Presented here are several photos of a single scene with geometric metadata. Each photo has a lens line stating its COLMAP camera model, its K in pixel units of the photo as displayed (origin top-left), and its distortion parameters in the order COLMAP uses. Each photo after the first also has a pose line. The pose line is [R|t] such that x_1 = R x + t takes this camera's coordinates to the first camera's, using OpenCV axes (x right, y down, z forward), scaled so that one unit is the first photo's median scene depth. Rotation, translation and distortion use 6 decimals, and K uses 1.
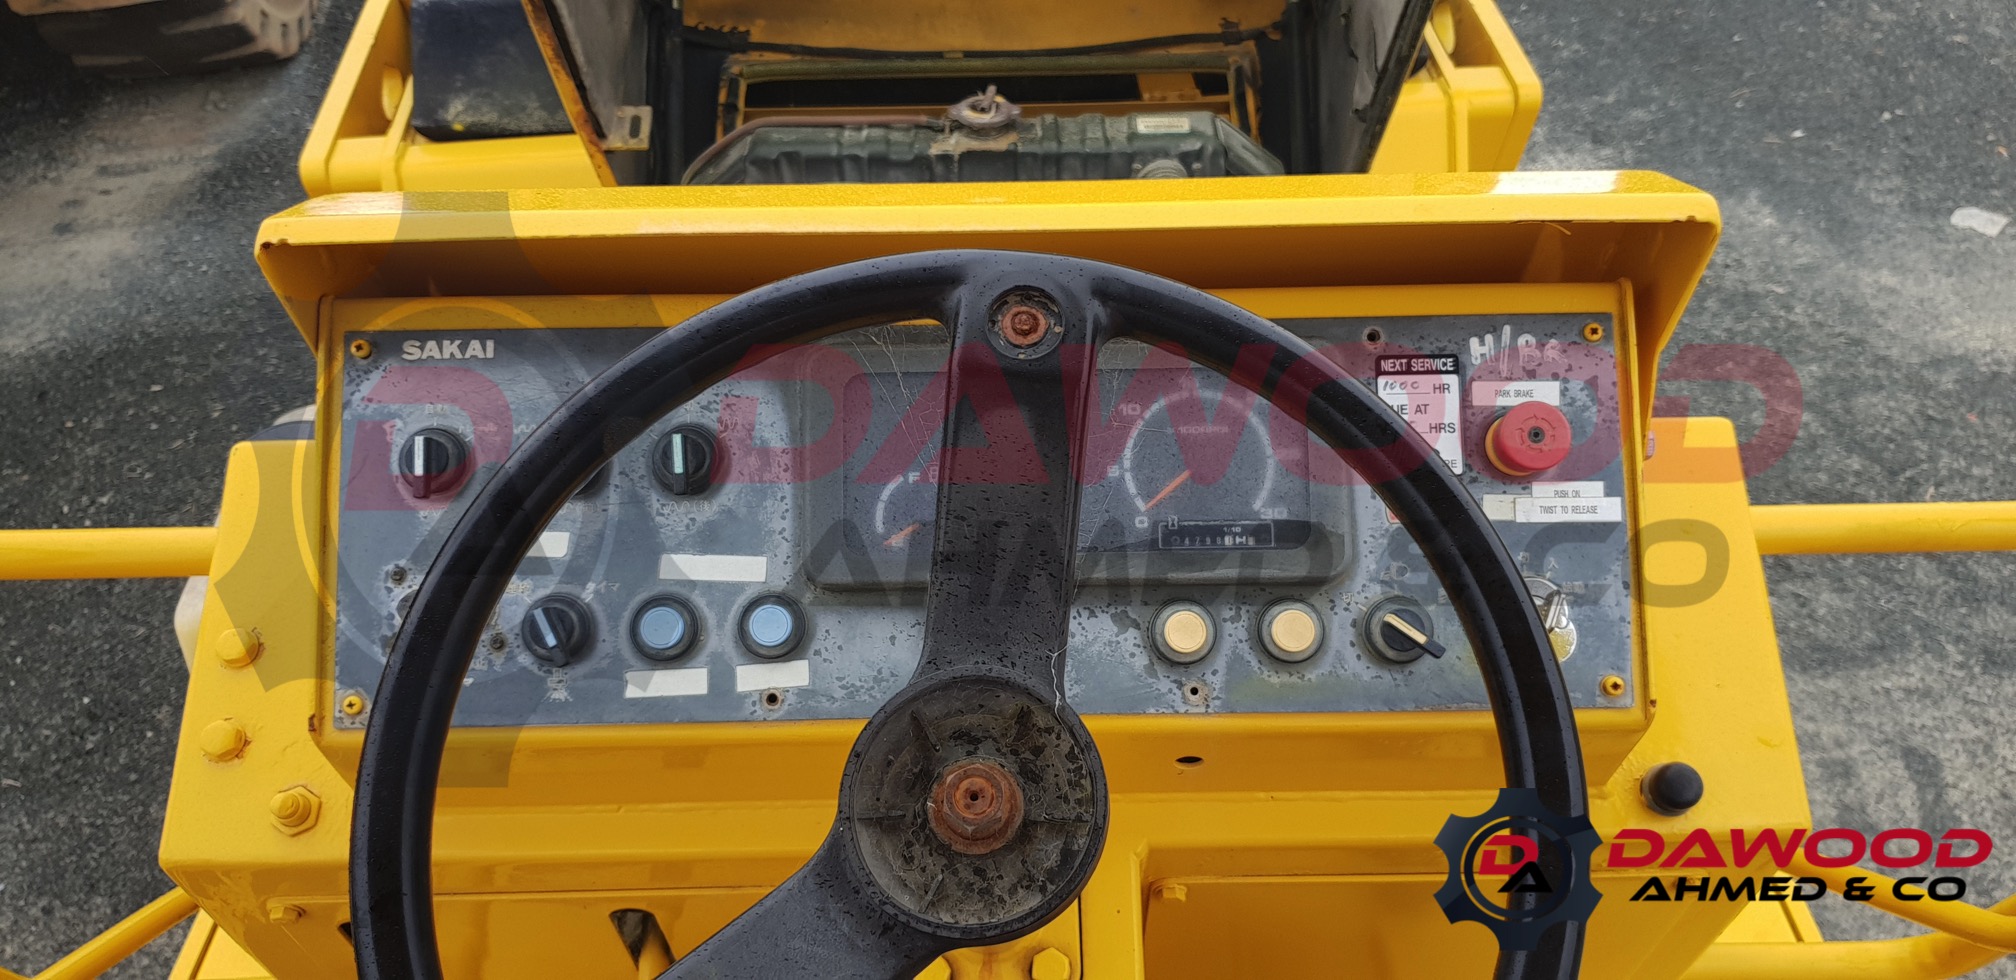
lens RADIAL K [[1636.8, 0, 1008.0], [0, 1636.8, 490.0], [0, 0, 1]] dist [-0.010927, -0.008126]
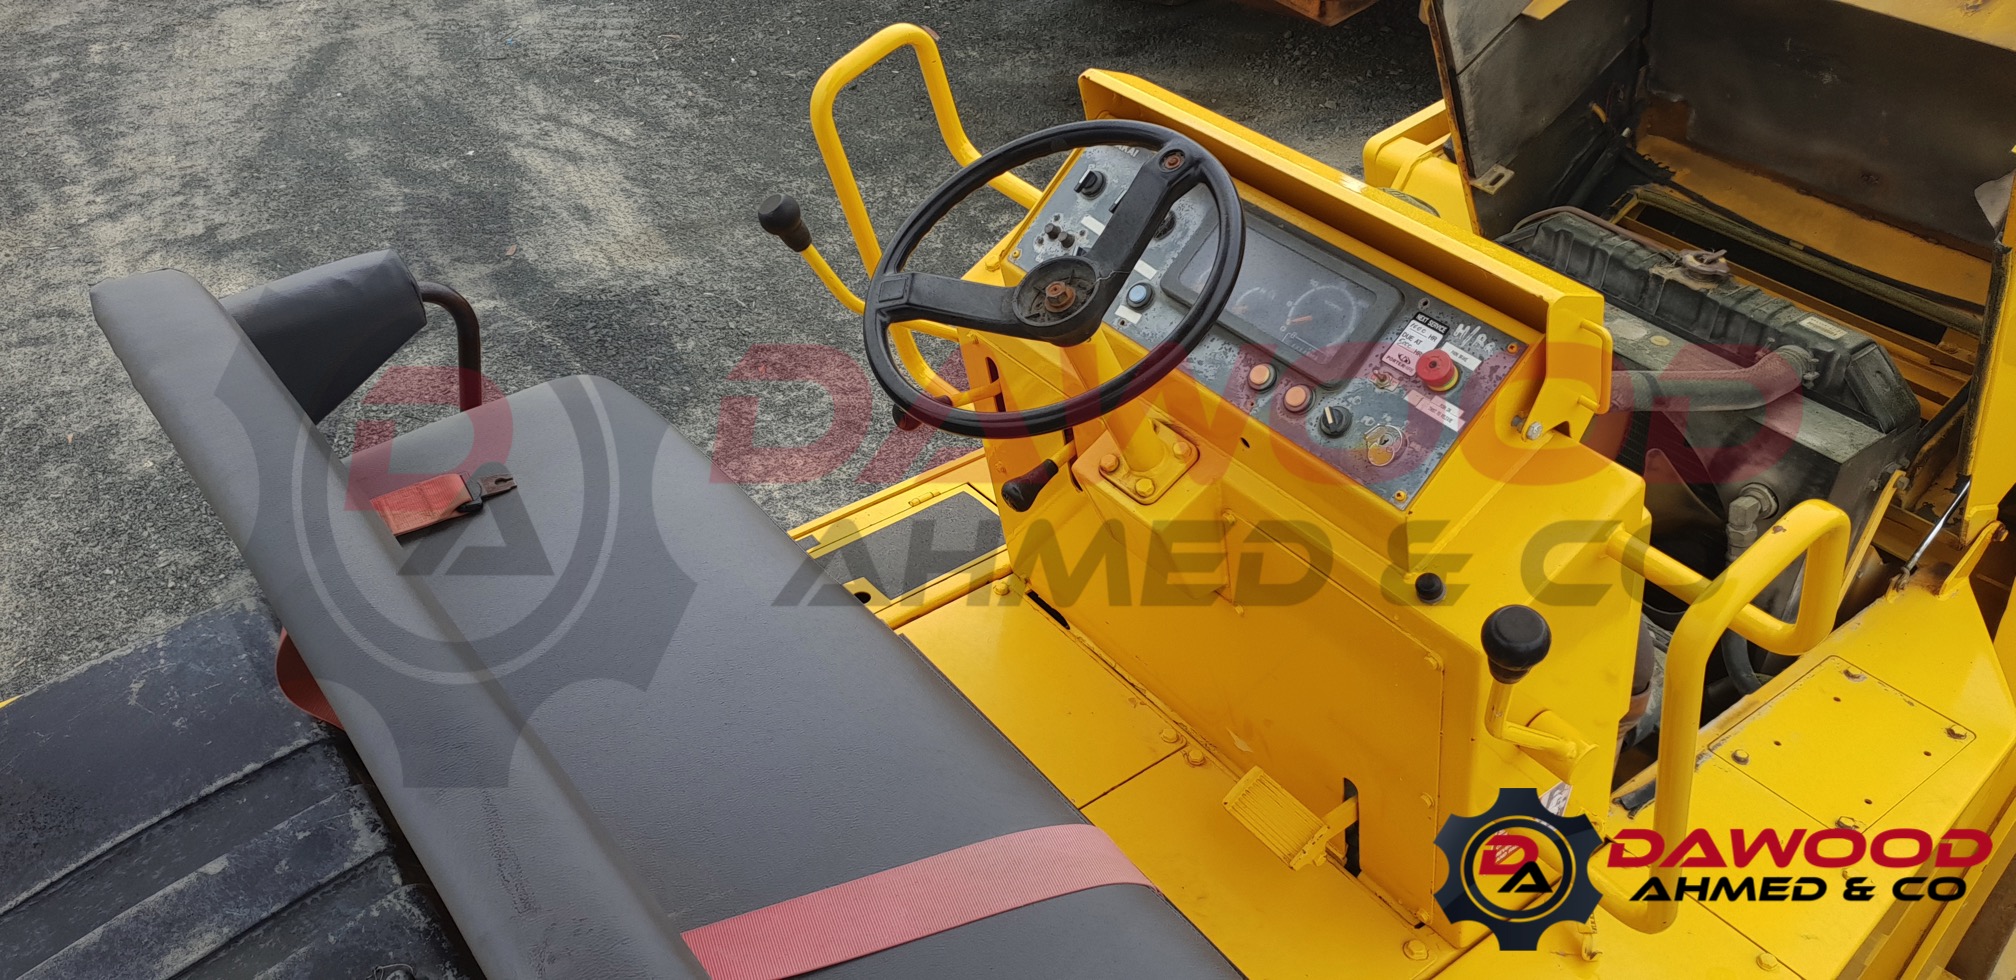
lens RADIAL K [[1636.8, 0, 1008.0], [0, 1636.8, 490.0], [0, 0, 1]] dist [-0.010927, -0.008126]
pose [[0.591972, 0.481382, -0.646406, 0.627961], [-0.519090, 0.841256, 0.151110, 0.028299], [0.616534, 0.246090, 0.747880, -0.352899]]
